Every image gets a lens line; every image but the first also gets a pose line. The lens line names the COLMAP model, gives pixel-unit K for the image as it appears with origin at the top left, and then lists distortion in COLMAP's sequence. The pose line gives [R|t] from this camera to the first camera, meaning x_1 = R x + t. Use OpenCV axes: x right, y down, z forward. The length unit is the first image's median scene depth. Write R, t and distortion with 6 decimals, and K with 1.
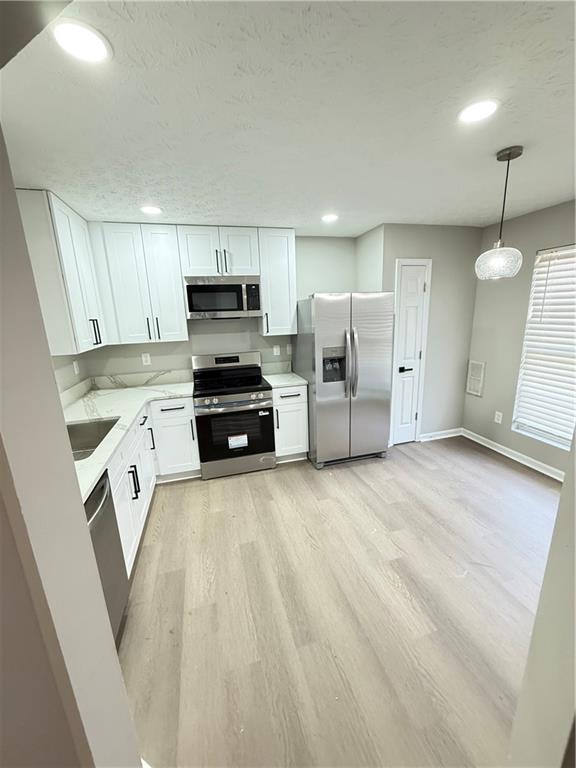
lens RADIAL K [[307.6, 0, 290.0], [0, 307.6, 384.6], [0, 0, 1]] dist [-0.007589, -0.000172]
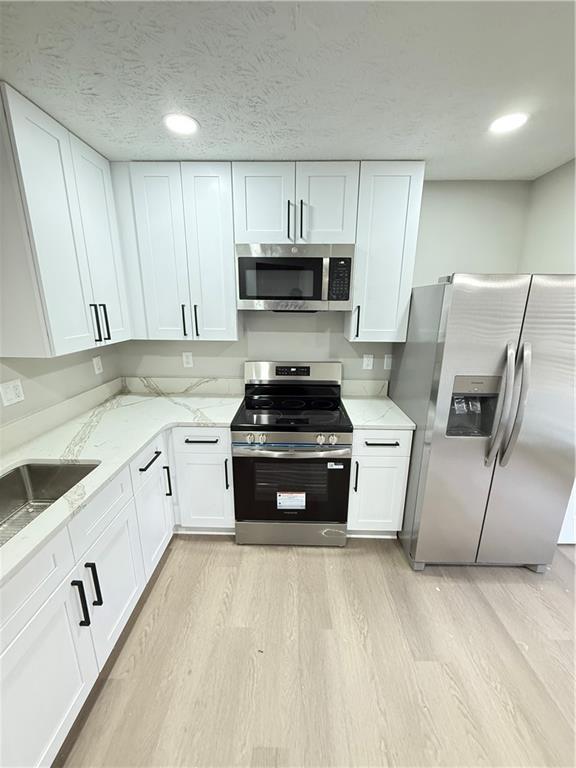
lens RADIAL K [[307.6, 0, 287.7], [0, 307.6, 383.8], [0, 0, 1]] dist [-0.007589, -0.000172]
pose [[0.954881, 0.116508, -0.273182, -0.026817], [-0.108224, 0.993096, 0.045255, -0.092472], [0.276568, -0.013648, 0.960897, 0.375685]]
